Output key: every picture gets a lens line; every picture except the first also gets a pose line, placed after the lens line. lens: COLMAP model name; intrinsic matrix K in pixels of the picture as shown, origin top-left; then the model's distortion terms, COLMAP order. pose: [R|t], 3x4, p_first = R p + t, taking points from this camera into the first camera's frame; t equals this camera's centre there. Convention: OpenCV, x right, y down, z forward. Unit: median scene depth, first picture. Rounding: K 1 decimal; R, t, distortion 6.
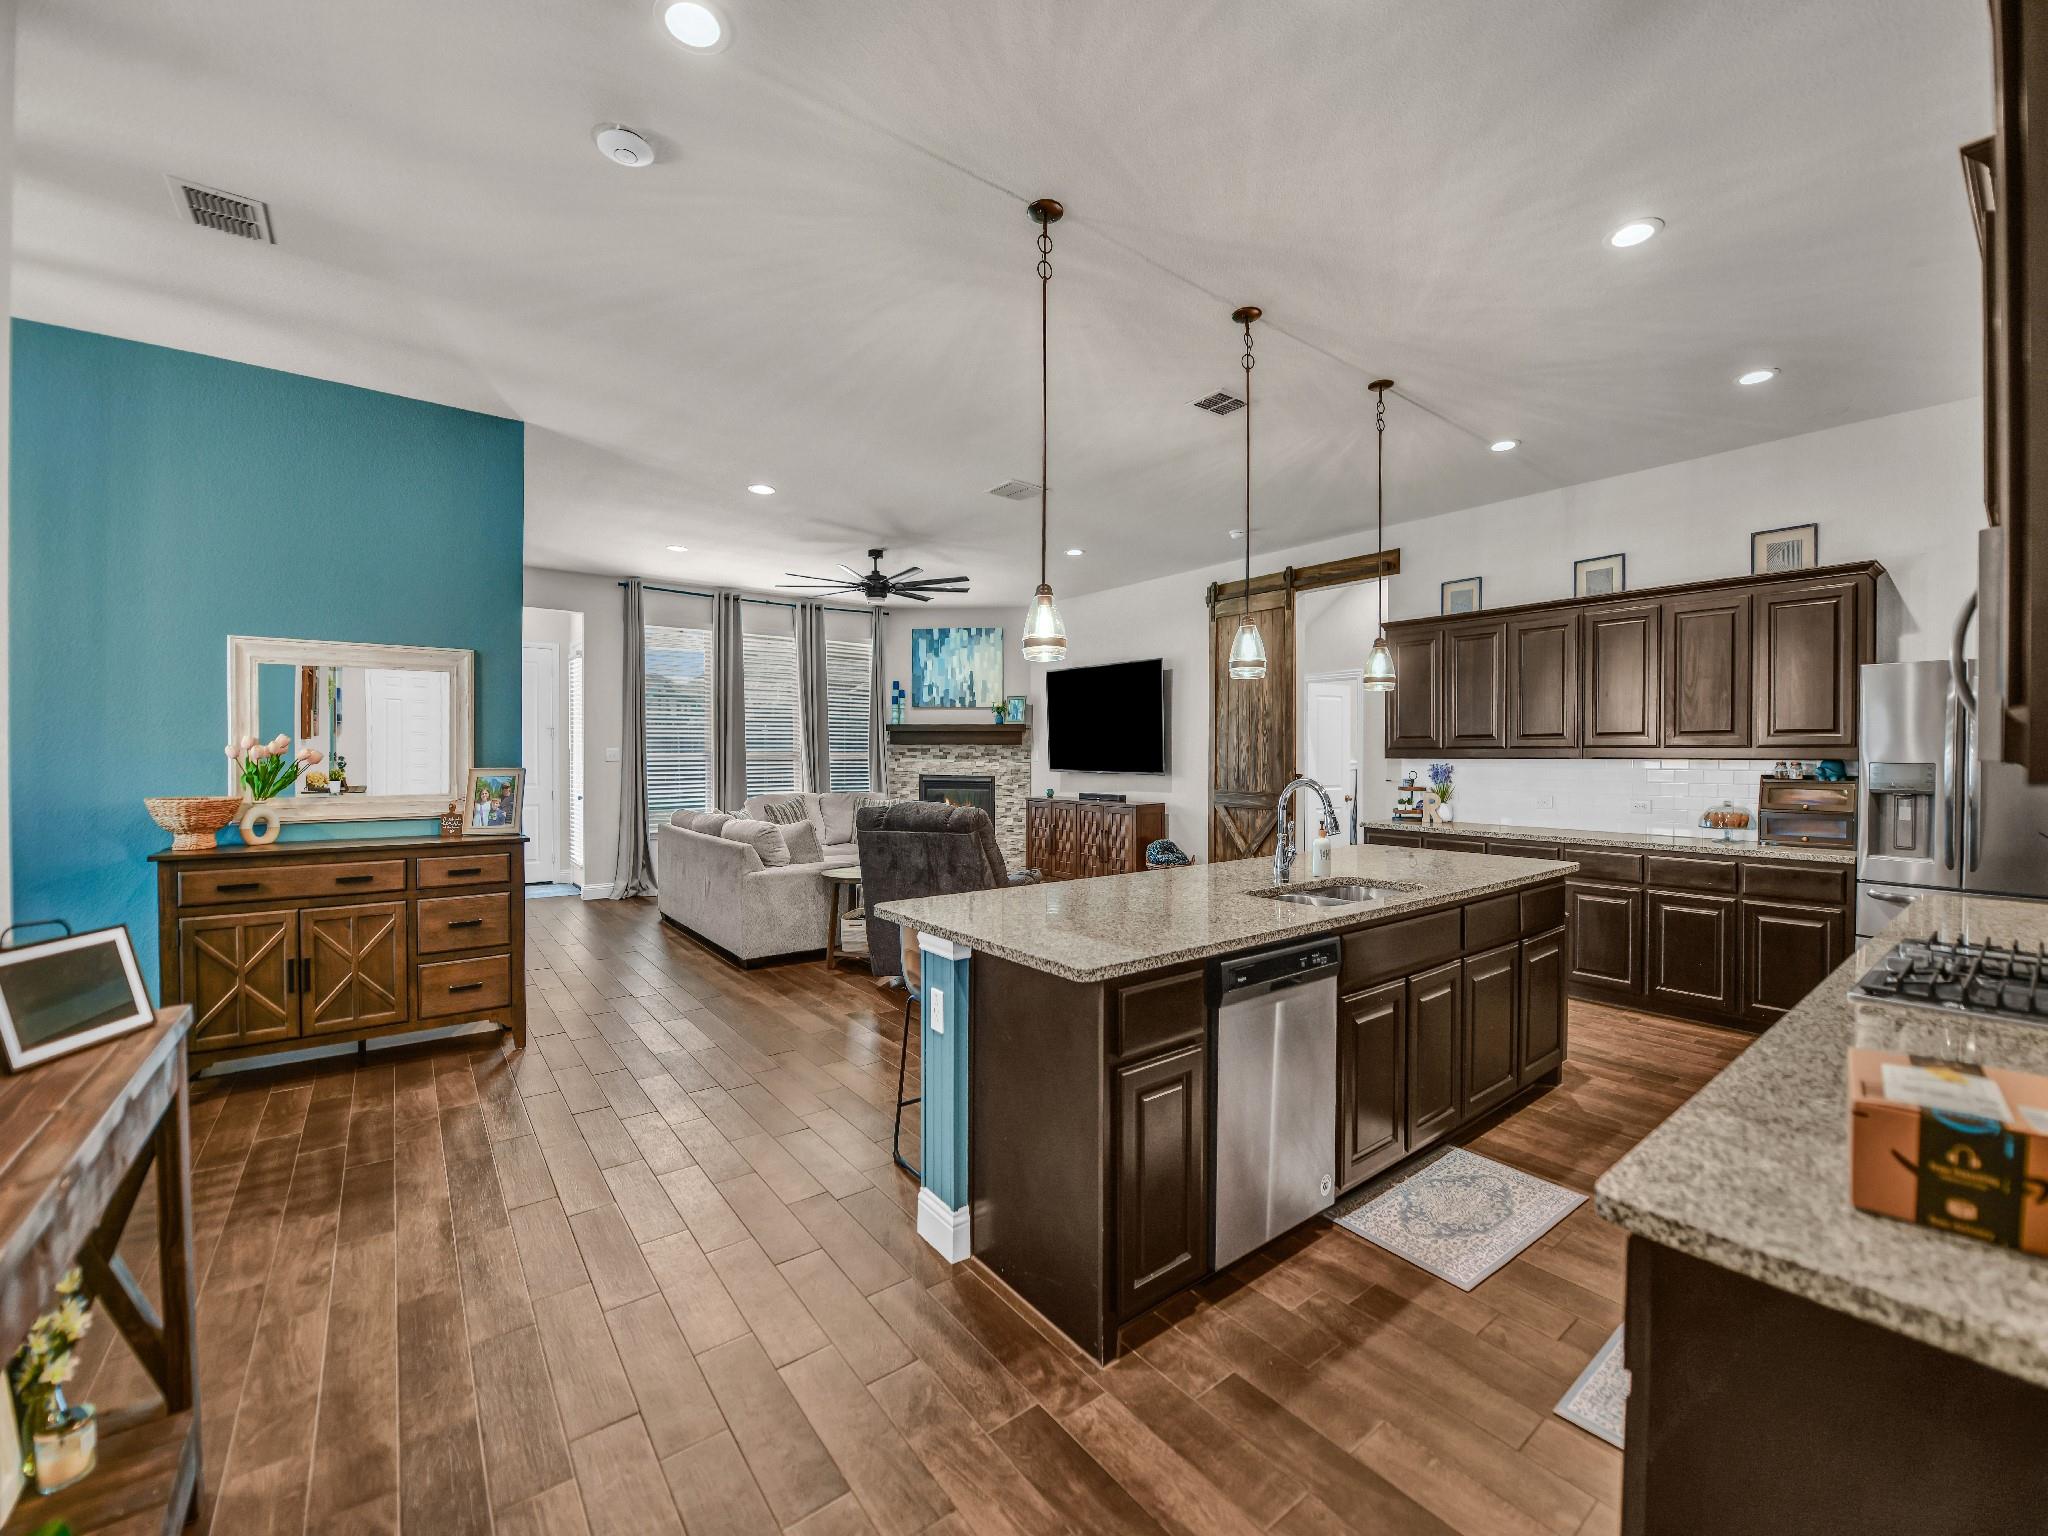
lens RADIAL K [[831.8, 0, 1033.3], [0, 831.8, 762.4], [0, 0, 1]] dist [-0.017722, 0.000247]
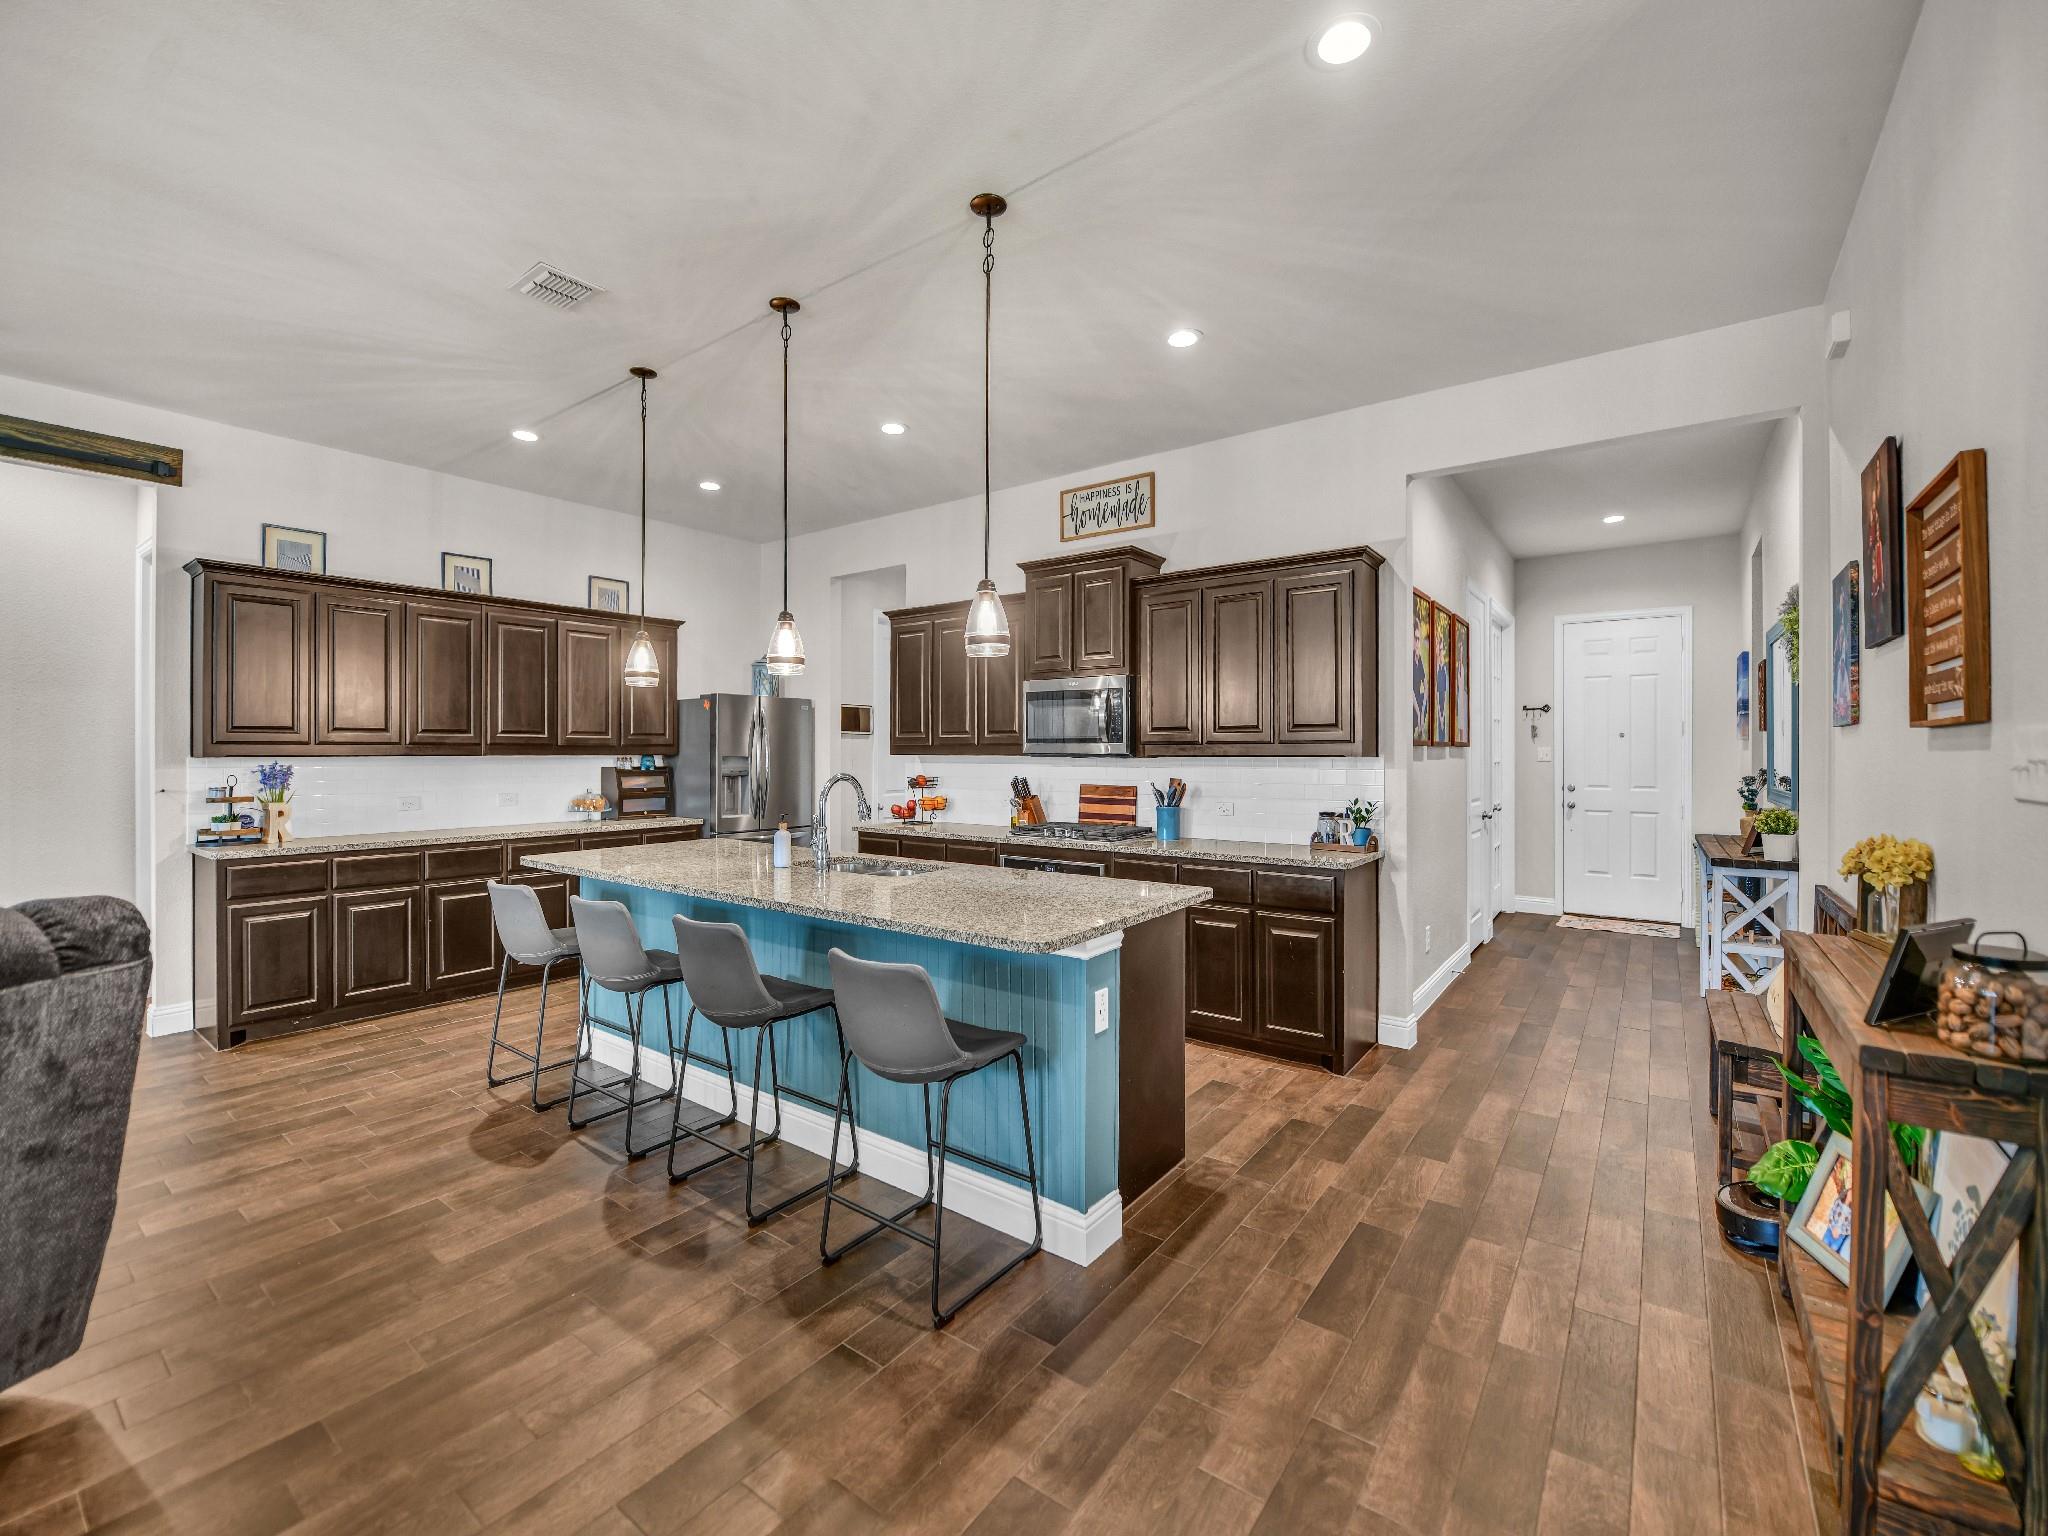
lens RADIAL K [[831.8, 0, 1033.3], [0, 831.8, 762.4], [0, 0, 1]] dist [-0.017722, 0.000247]
pose [[-0.256830, -0.013427, 0.966363, -0.651155], [0.008635, 0.999832, 0.016187, -0.009128], [-0.966418, 0.012502, -0.256671, 0.825133]]
